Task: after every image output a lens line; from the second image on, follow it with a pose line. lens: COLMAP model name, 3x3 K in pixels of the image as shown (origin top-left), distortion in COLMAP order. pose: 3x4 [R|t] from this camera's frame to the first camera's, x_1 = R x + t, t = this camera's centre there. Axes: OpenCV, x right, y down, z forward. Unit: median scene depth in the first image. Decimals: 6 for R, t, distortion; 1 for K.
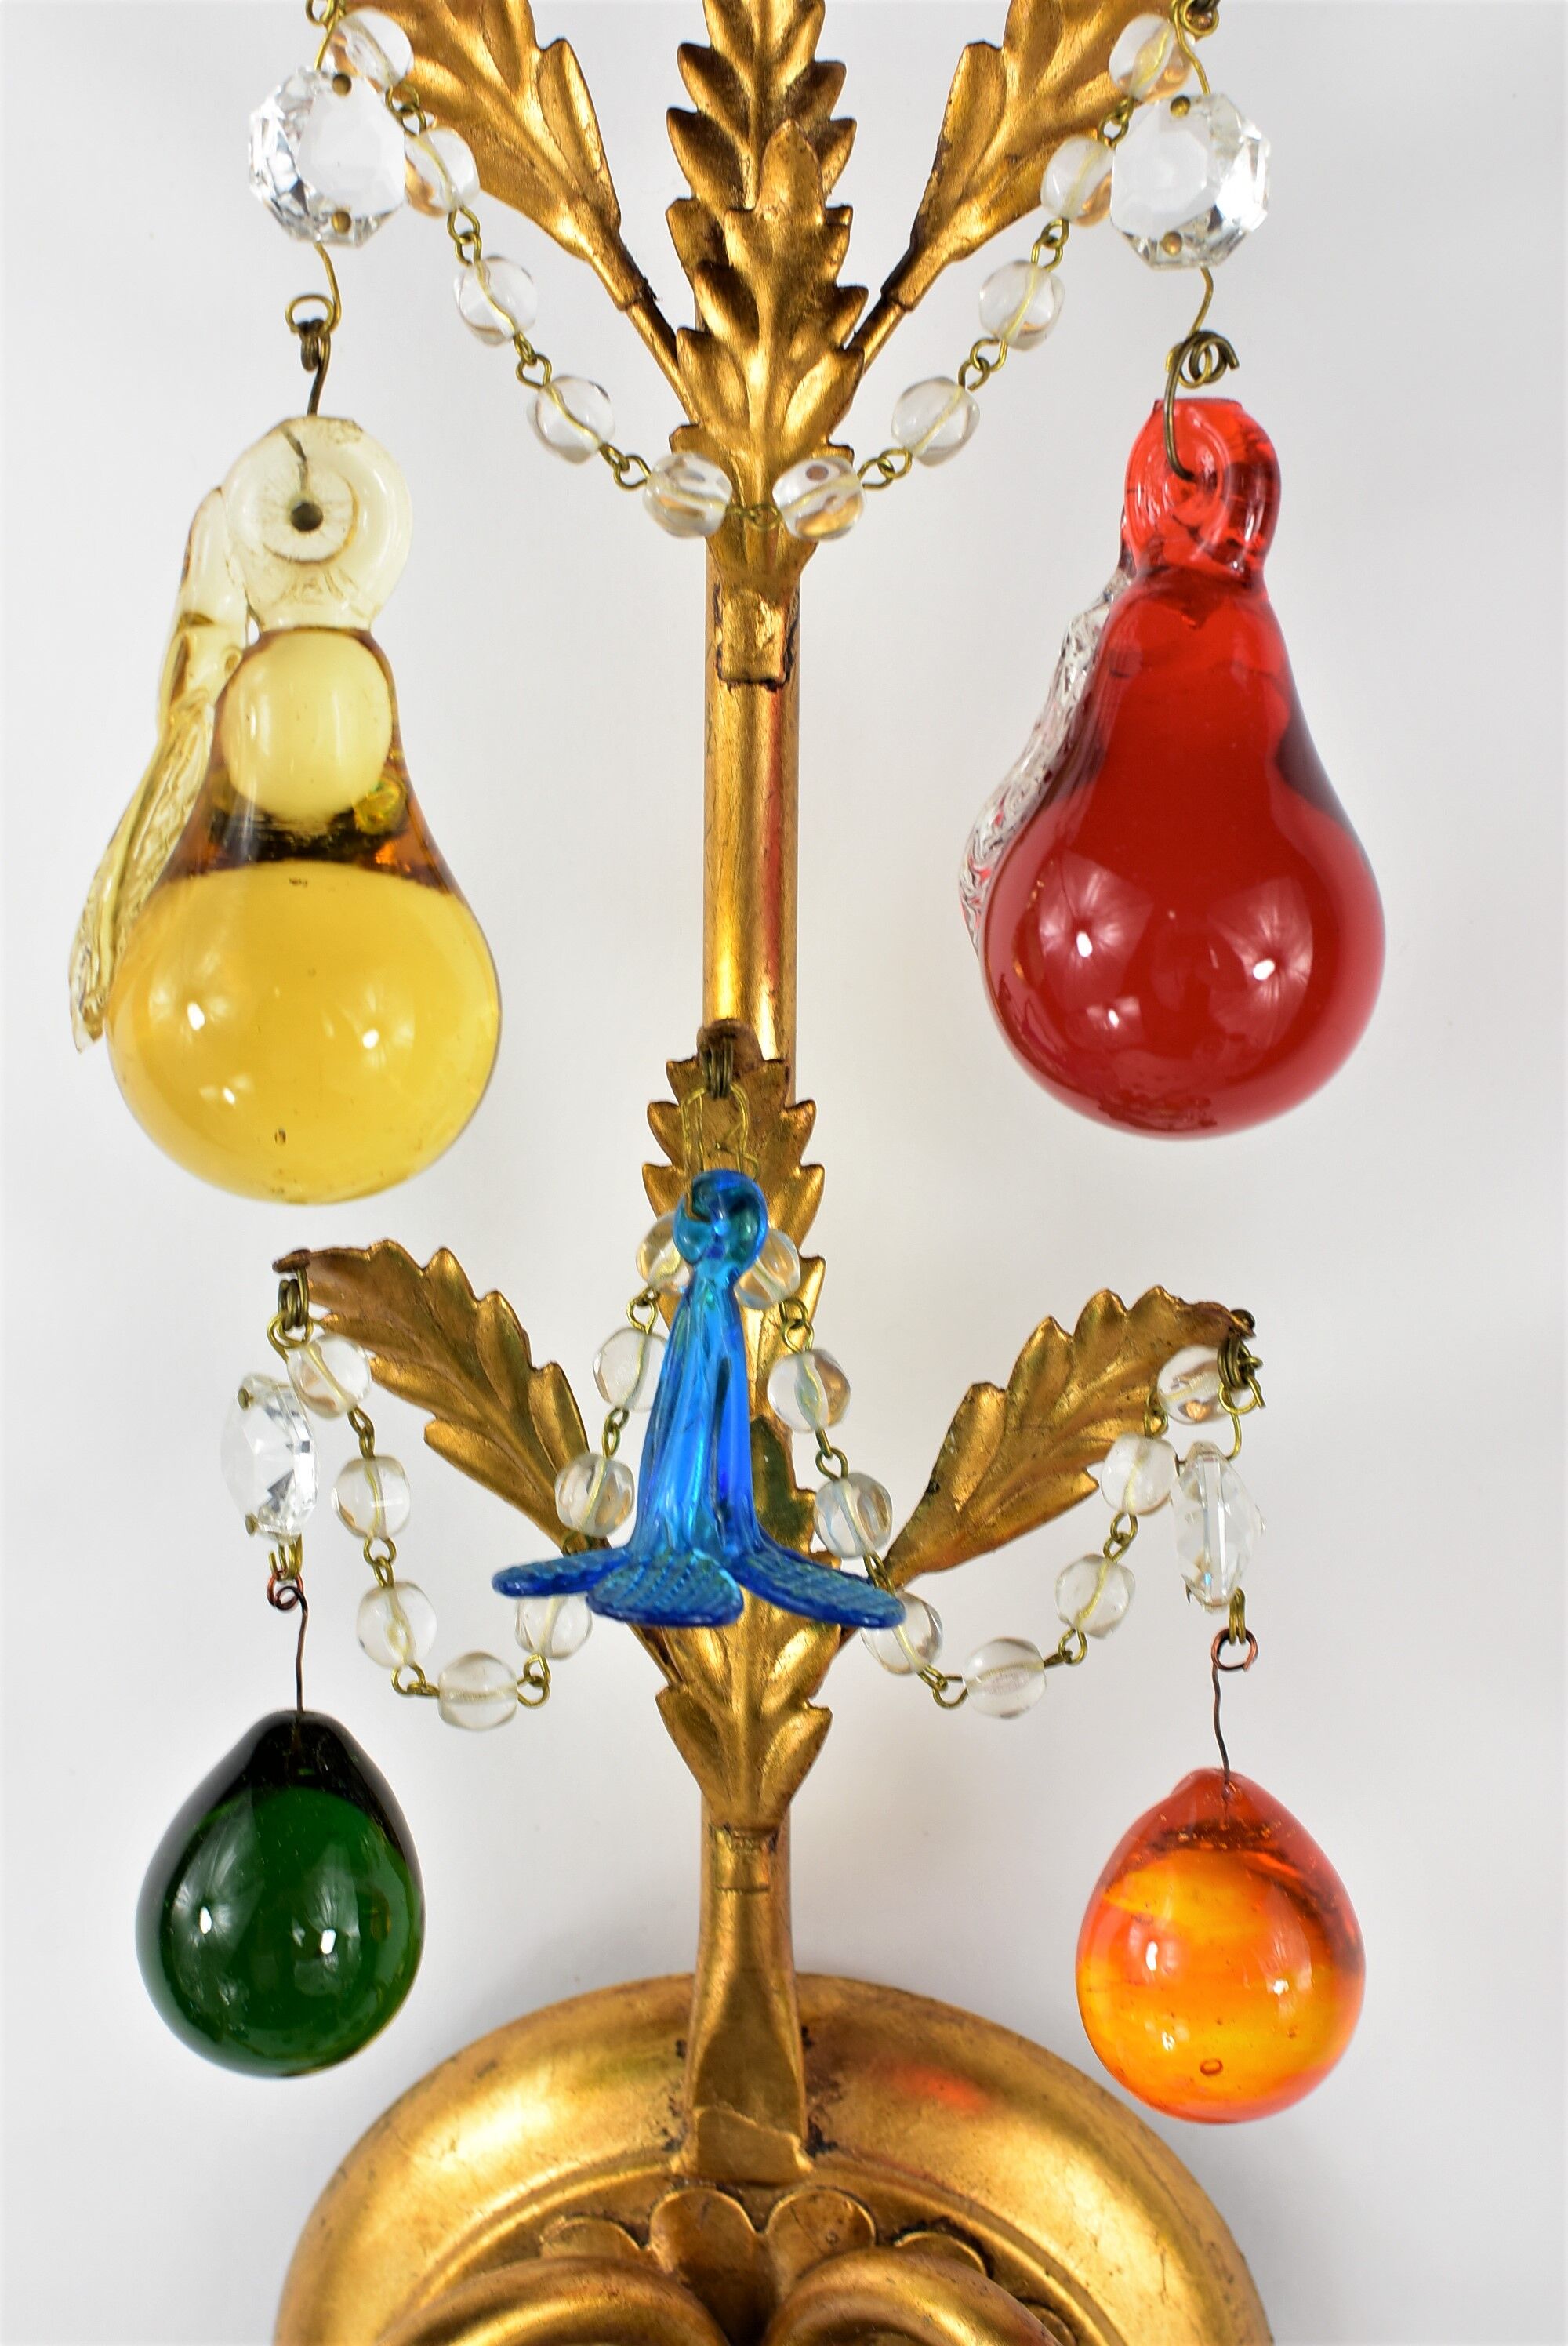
lens RADIAL K [[3701.6, 0, 784.0], [0, 3701.6, 1173.0], [0, 0, 1]] dist [-0.191378, -0.108330]
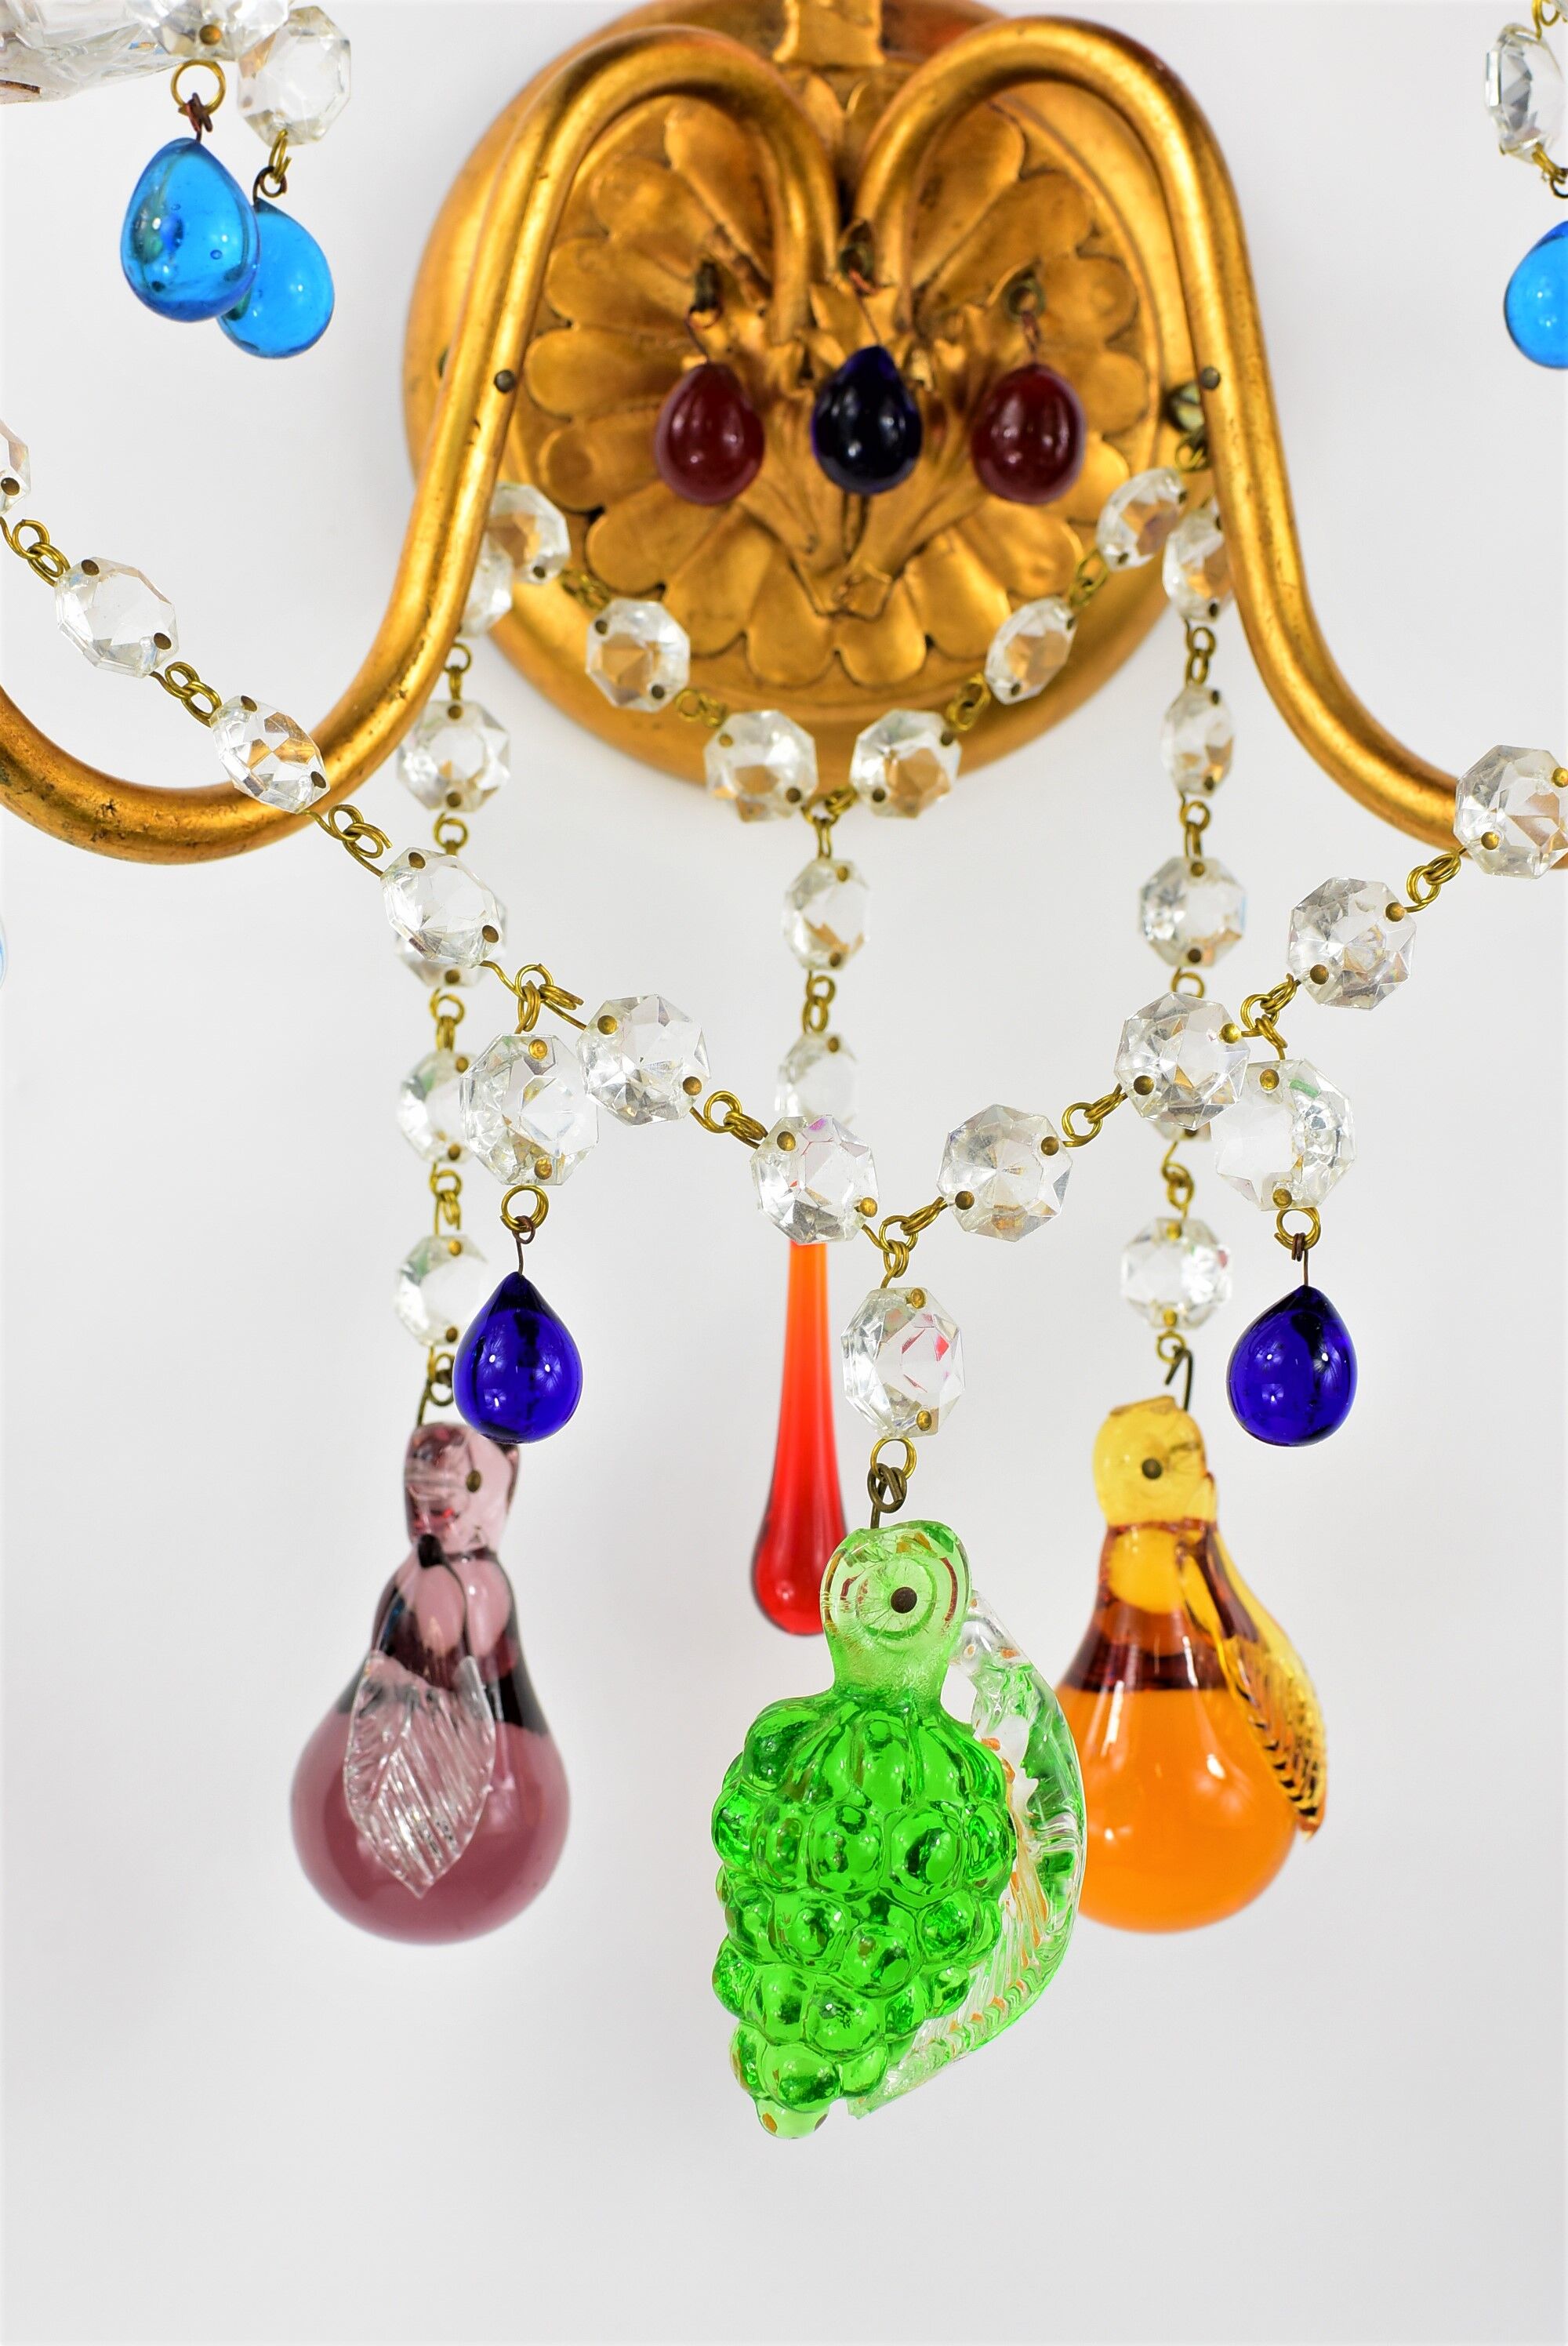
lens RADIAL K [[3643.9, 0, 784.0], [0, 3643.9, 1173.0], [0, 0, 1]] dist [-0.226534, 0.145328]
pose [[0.982729, -0.011110, 0.184715, -0.288127], [0.023687, 0.997537, -0.066022, 0.820254], [-0.183526, 0.069257, 0.980572, -0.203896]]
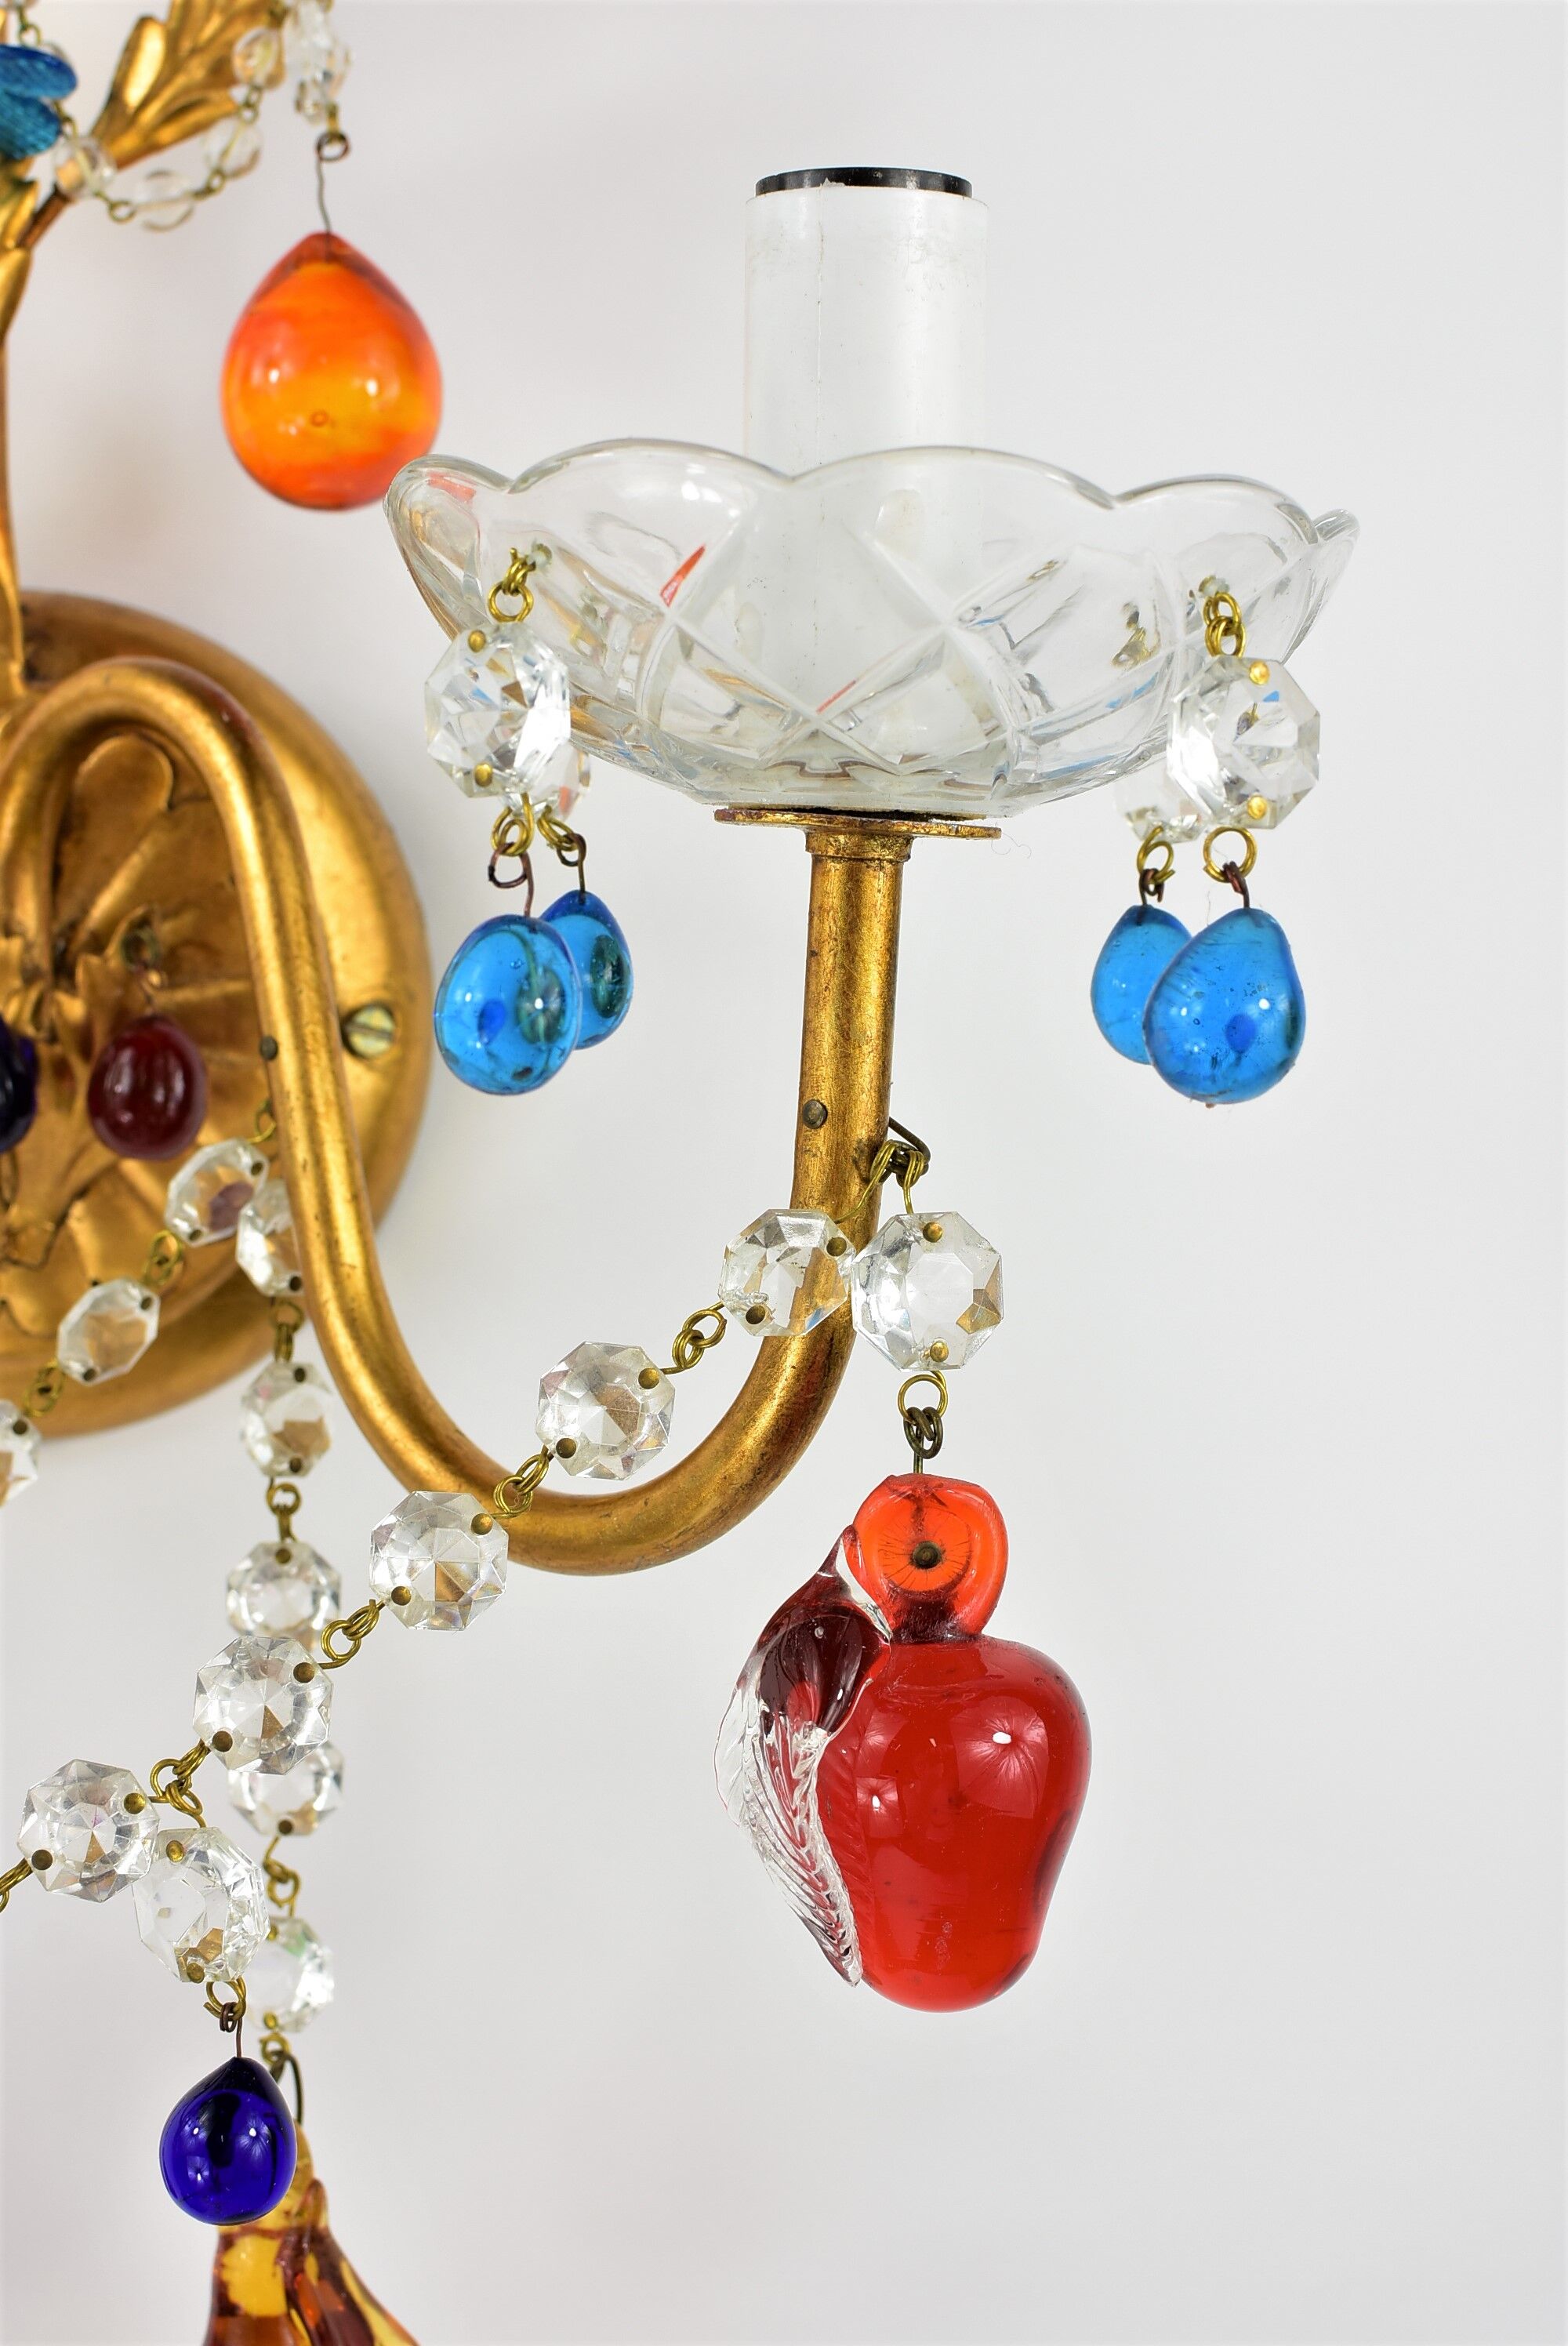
lens RADIAL K [[3701.6, 0, 784.0], [0, 3701.6, 1173.0], [0, 0, 1]] dist [-0.191378, -0.108330]
pose [[0.987310, -0.022383, 0.157221, 0.069155], [0.044892, 0.988975, -0.141114, 0.687103], [-0.152330, 0.146381, 0.977429, -0.249343]]
